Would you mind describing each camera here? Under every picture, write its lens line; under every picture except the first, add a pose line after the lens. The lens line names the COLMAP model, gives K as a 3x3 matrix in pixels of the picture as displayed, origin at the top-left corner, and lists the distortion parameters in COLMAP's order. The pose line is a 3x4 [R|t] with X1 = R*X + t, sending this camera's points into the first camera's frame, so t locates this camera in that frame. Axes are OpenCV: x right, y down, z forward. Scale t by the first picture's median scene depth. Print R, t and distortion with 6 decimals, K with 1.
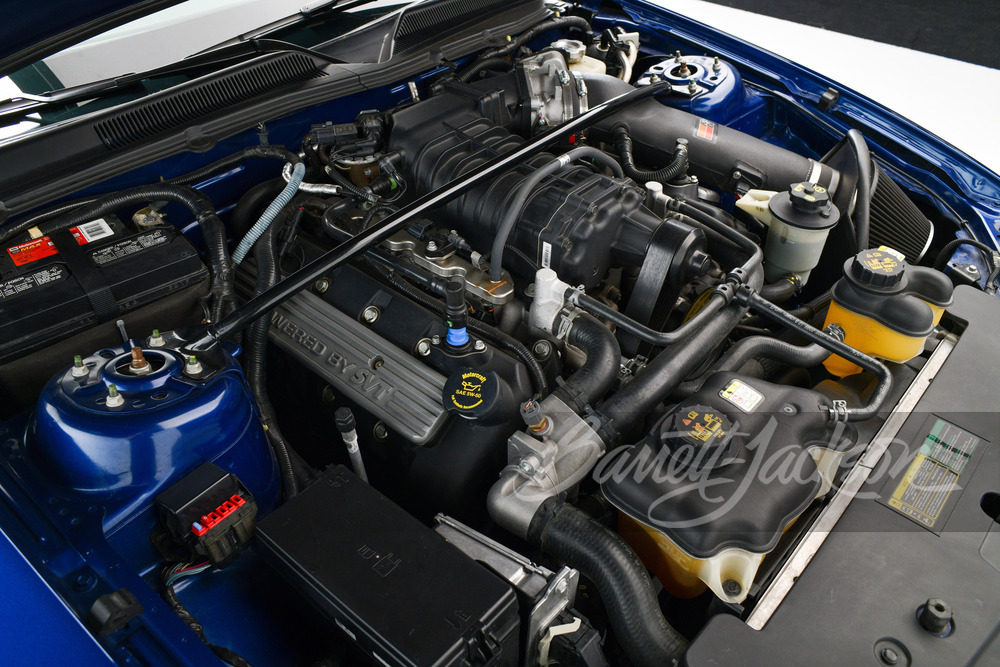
lens RADIAL K [[831.9, 0, 500.0], [0, 831.9, 333.5], [0, 0, 1]] dist [-0.099917, 0.111138]
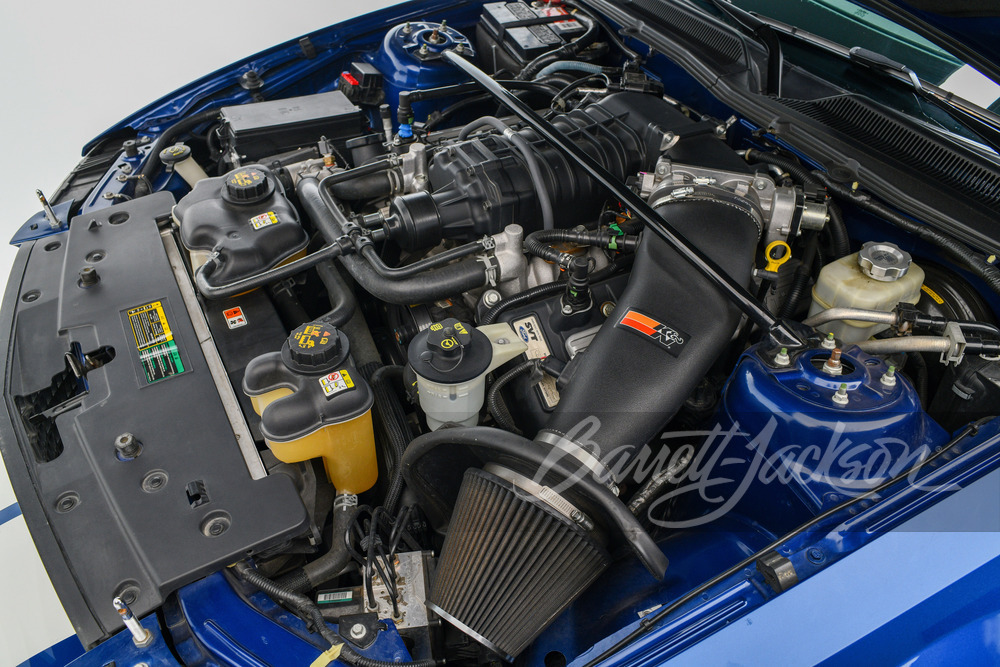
lens RADIAL K [[831.9, 0, 500.0], [0, 831.9, 333.5], [0, 0, 1]] dist [-0.099917, 0.111138]
pose [[-0.354504, 0.594834, -0.721456, 1.074534], [-0.610204, 0.437457, 0.660517, -0.838531], [0.708504, 0.674392, 0.207890, 0.961704]]
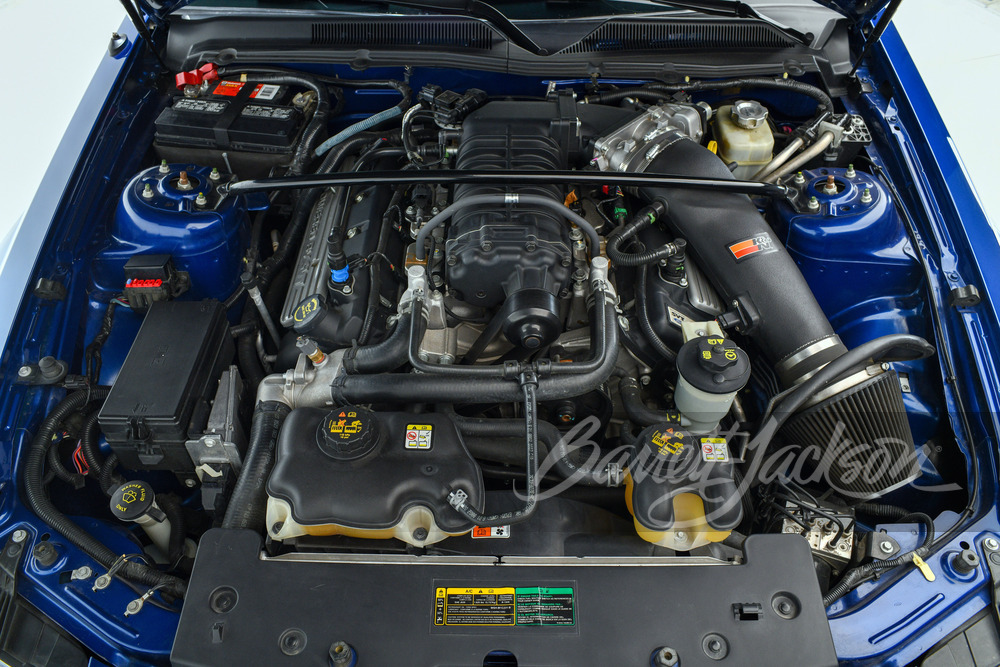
lens RADIAL K [[831.9, 0, 500.0], [0, 831.9, 333.5], [0, 0, 1]] dist [-0.099917, 0.111138]
pose [[0.651796, 0.548256, -0.524001, 0.786811], [-0.475828, 0.833655, 0.280370, -0.375406], [0.590551, 0.066591, 0.804248, 0.086221]]
